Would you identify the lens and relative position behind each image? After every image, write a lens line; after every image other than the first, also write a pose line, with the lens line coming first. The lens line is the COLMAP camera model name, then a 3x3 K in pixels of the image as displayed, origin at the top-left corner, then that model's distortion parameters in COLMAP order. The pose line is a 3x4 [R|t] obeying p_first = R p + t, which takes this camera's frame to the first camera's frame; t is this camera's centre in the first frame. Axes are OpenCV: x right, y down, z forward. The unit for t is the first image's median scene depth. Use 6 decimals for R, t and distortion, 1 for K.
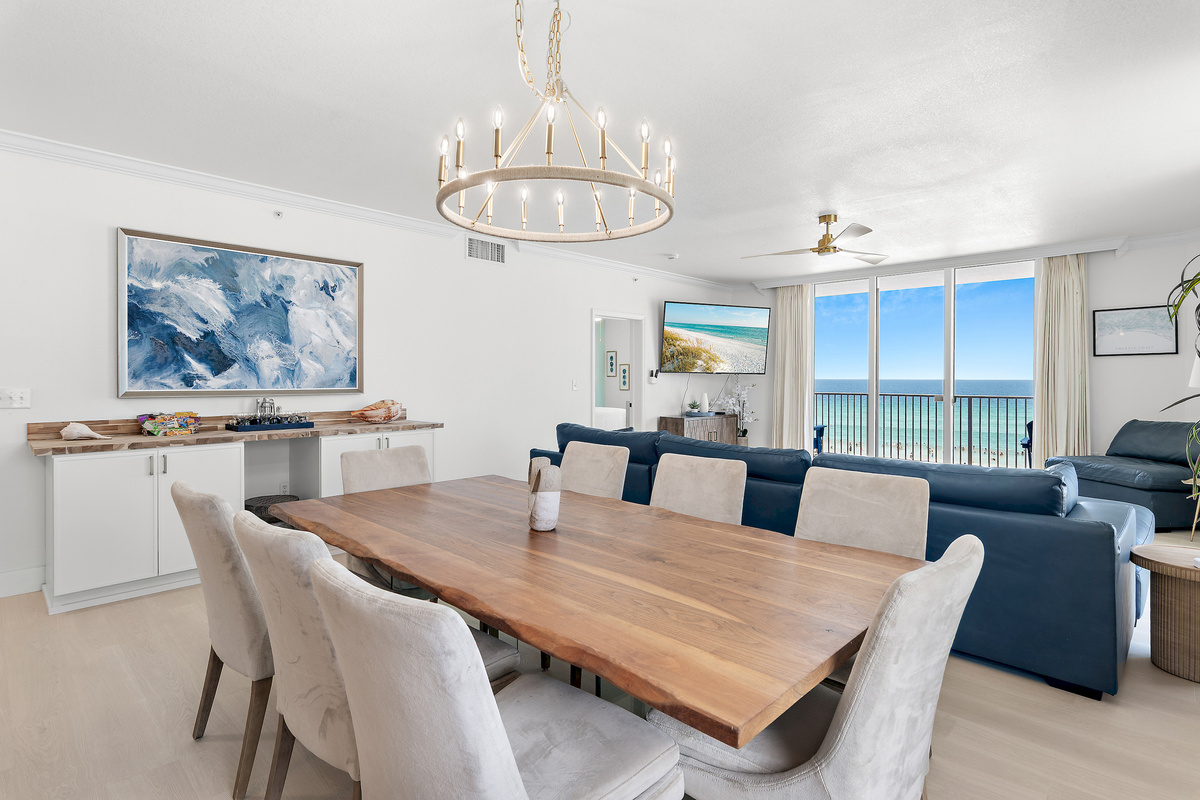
lens RADIAL K [[590.7, 0, 595.7], [0, 590.7, 384.3], [0, 0, 1]] dist [-0.003235, 0.001280]
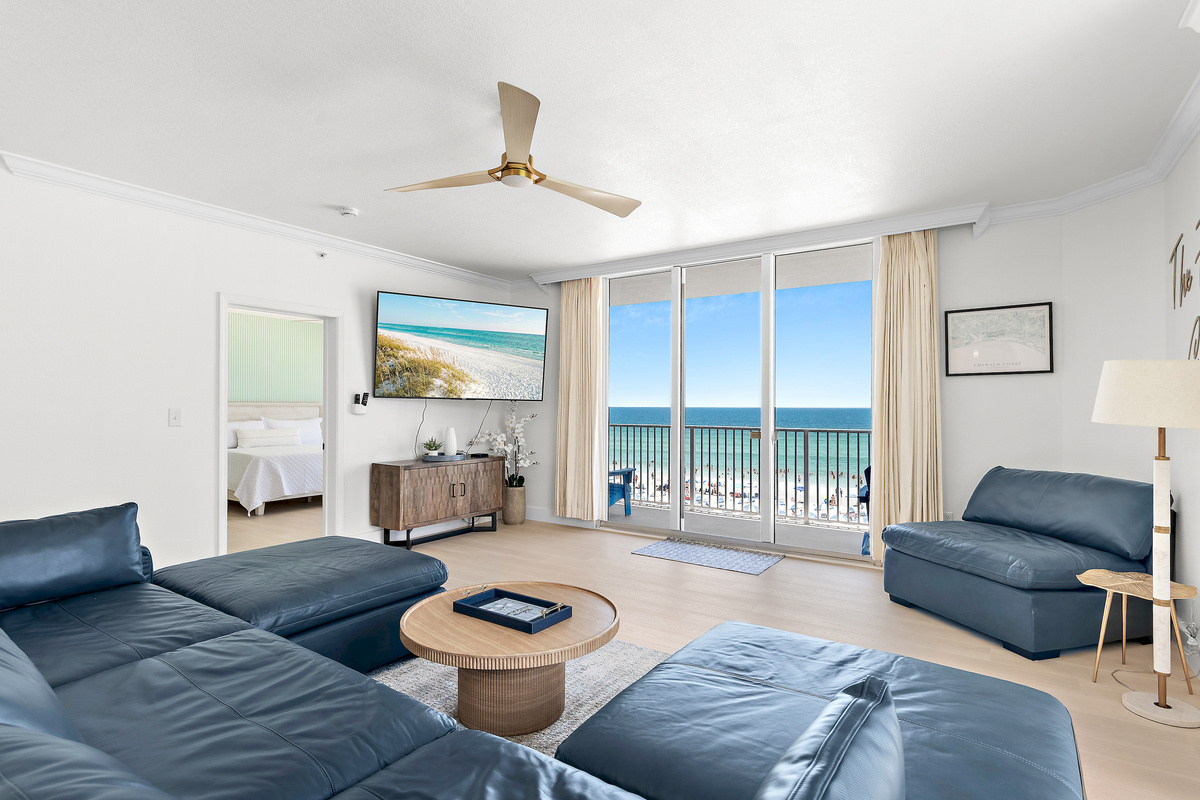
lens RADIAL K [[590.7, 0, 602.0], [0, 590.7, 405.3], [0, 0, 1]] dist [-0.003235, 0.001280]
pose [[0.984275, 0.002694, 0.176625, 0.387647], [-0.000657, 0.999933, -0.011590, -0.004620], [-0.176644, 0.011291, 0.984210, 0.465799]]
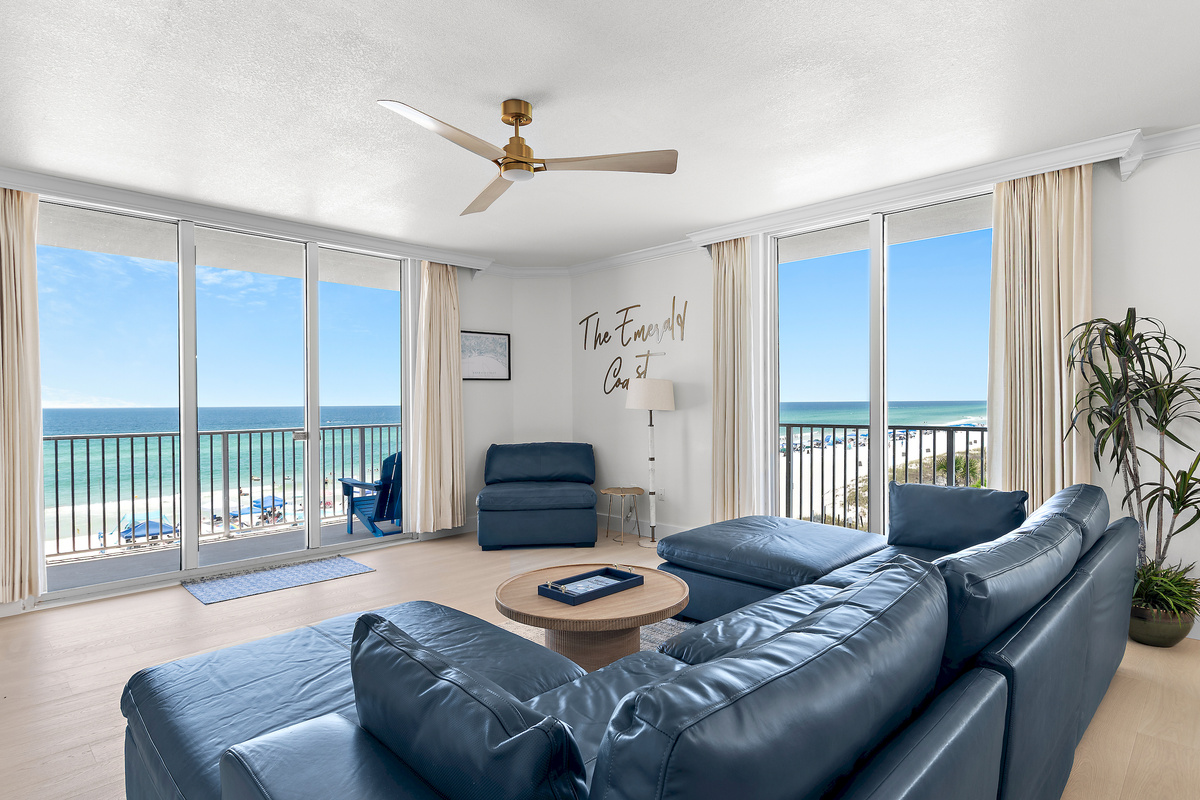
lens RADIAL K [[633.6, 0, 598.0], [0, 633.6, 405.2], [0, 0, 1]] dist [-0.004888, -0.000177]
pose [[0.010747, -0.005216, 0.999929, -0.178983], [0.019379, 0.999800, 0.005007, -0.009802], [-0.999754, 0.019324, 0.010846, 0.944465]]
